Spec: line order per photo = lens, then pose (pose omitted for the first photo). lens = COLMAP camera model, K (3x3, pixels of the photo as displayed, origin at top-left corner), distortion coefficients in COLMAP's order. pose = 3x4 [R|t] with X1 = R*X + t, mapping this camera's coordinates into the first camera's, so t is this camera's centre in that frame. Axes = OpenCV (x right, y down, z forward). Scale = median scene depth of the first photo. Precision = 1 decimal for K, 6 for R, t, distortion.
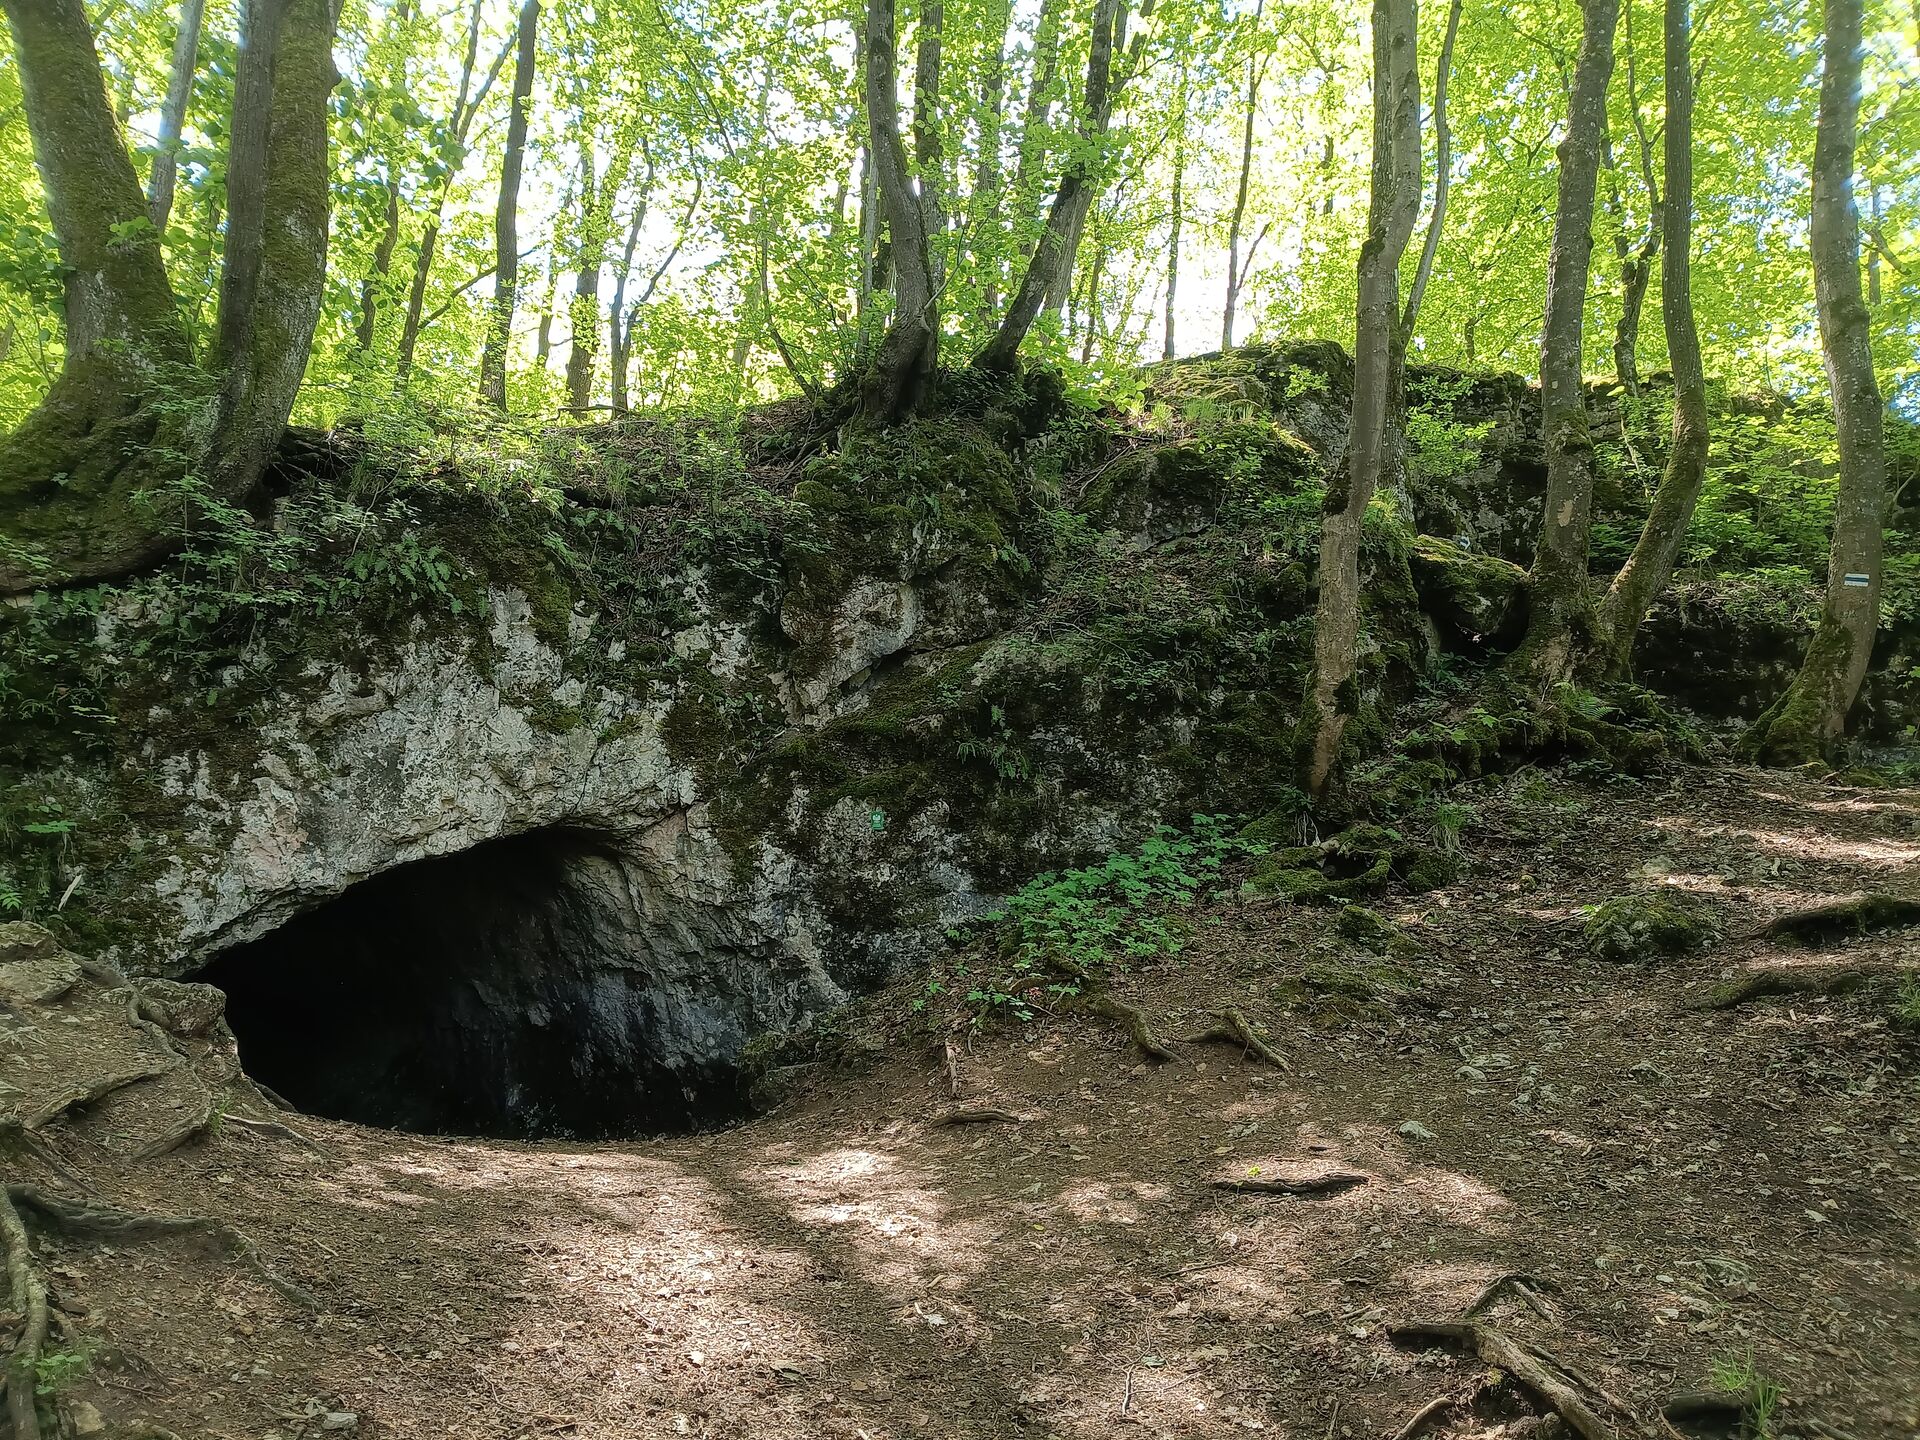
lens RADIAL K [[1393.9, 0, 960.0], [0, 1393.9, 720.0], [0, 0, 1]] dist [-0.002911, -0.002842]
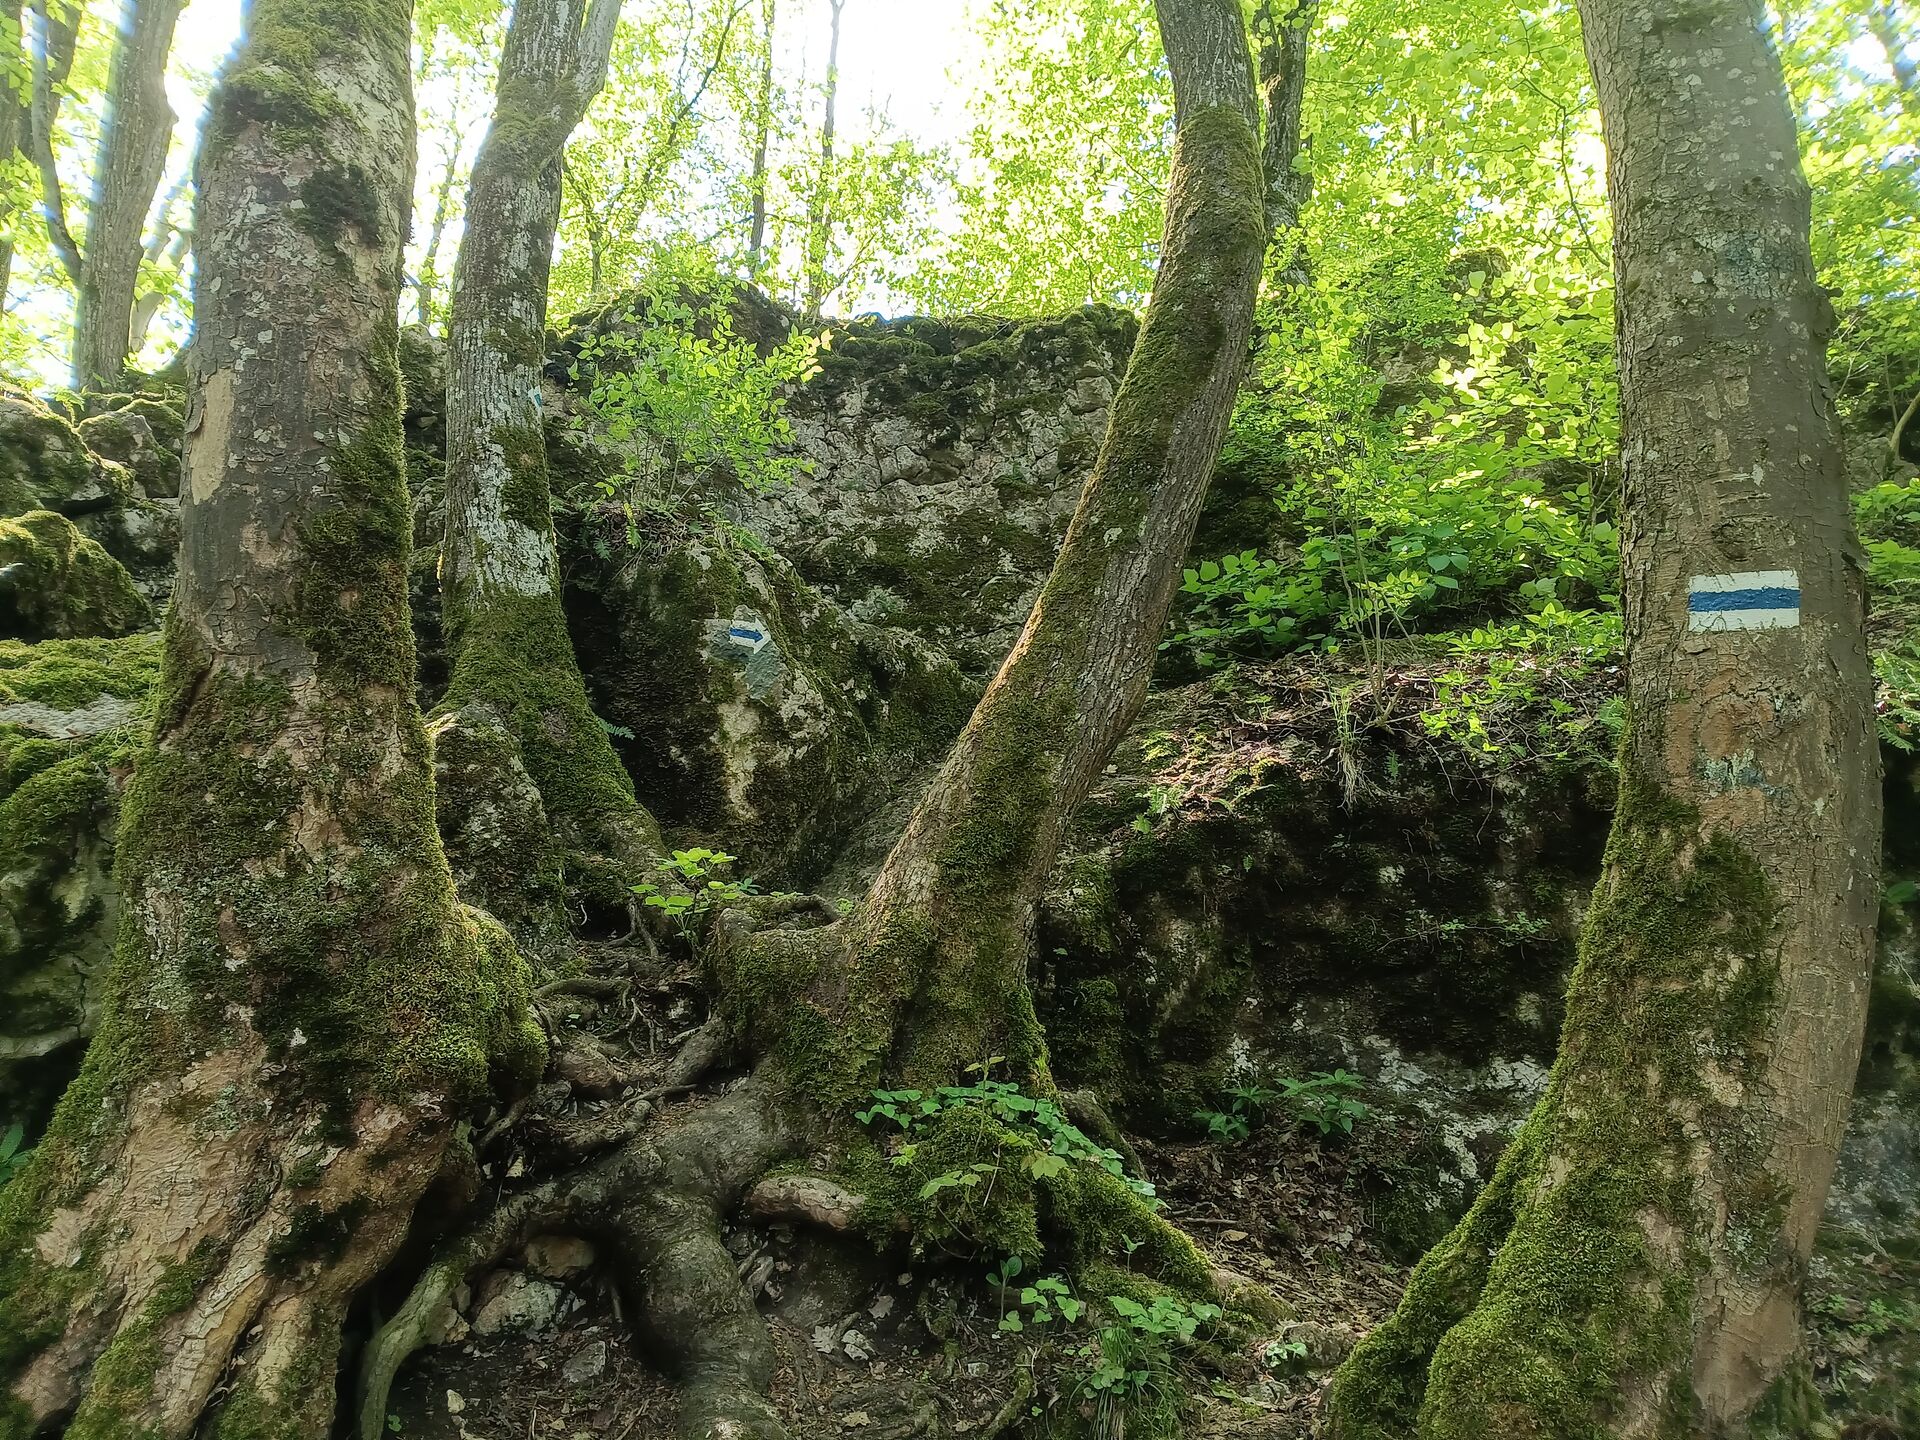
lens RADIAL K [[1393.9, 0, 960.0], [0, 1393.9, 720.0], [0, 0, 1]] dist [-0.002911, -0.002842]
pose [[0.993483, -0.113023, -0.014750, 0.432939], [0.110773, 0.987887, -0.108666, -0.059863], [0.026853, 0.106324, 0.993969, 0.647484]]
